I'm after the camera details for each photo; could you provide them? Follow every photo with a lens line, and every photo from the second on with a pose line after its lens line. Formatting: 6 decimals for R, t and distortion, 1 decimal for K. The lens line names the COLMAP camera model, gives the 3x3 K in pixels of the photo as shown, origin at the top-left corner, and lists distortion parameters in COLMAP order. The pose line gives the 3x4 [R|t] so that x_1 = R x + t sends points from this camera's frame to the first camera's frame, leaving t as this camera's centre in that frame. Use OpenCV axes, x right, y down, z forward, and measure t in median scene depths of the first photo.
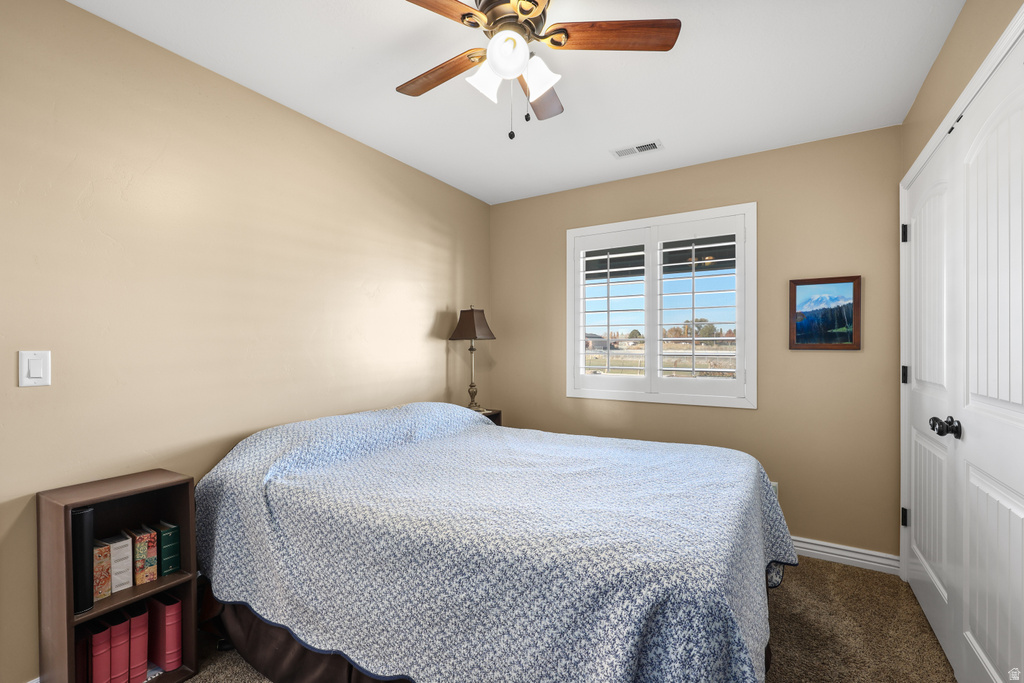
lens RADIAL K [[470.4, 0, 514.1], [0, 470.4, 344.1], [0, 0, 1]] dist [-0.002484, -0.000249]
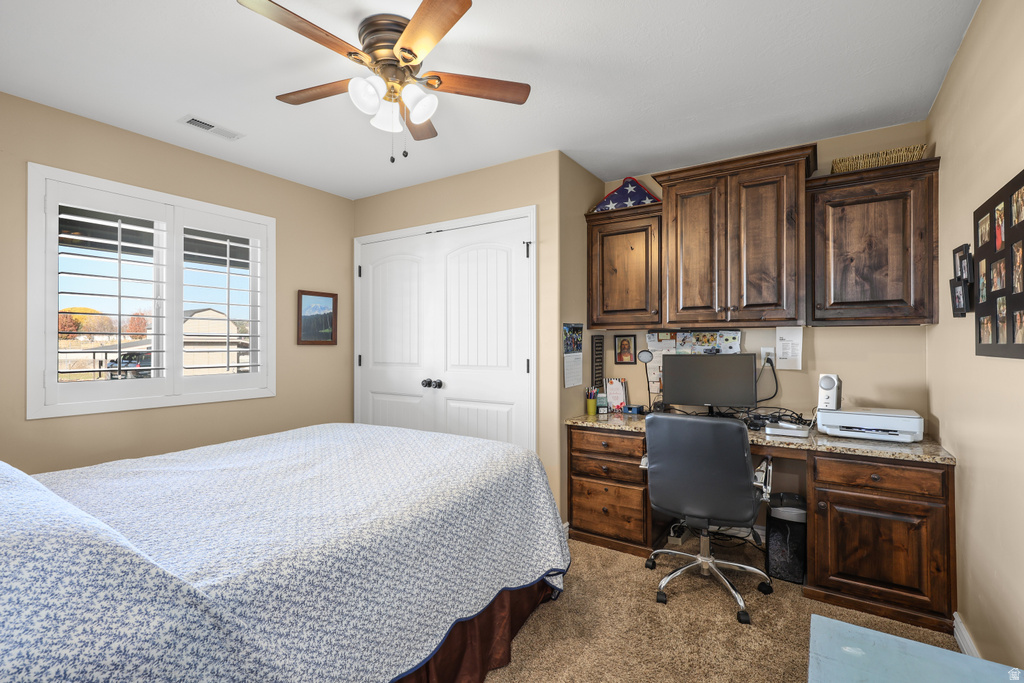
lens RADIAL K [[481.7, 0, 506.4], [0, 481.7, 342.9], [0, 0, 1]] dist [-0.001242, 0.000260]
pose [[0.002554, -0.000265, 0.999997, -0.660610], [-0.001753, 0.999998, 0.000269, 0.003219], [-0.999995, -0.001754, 0.002553, 0.432963]]
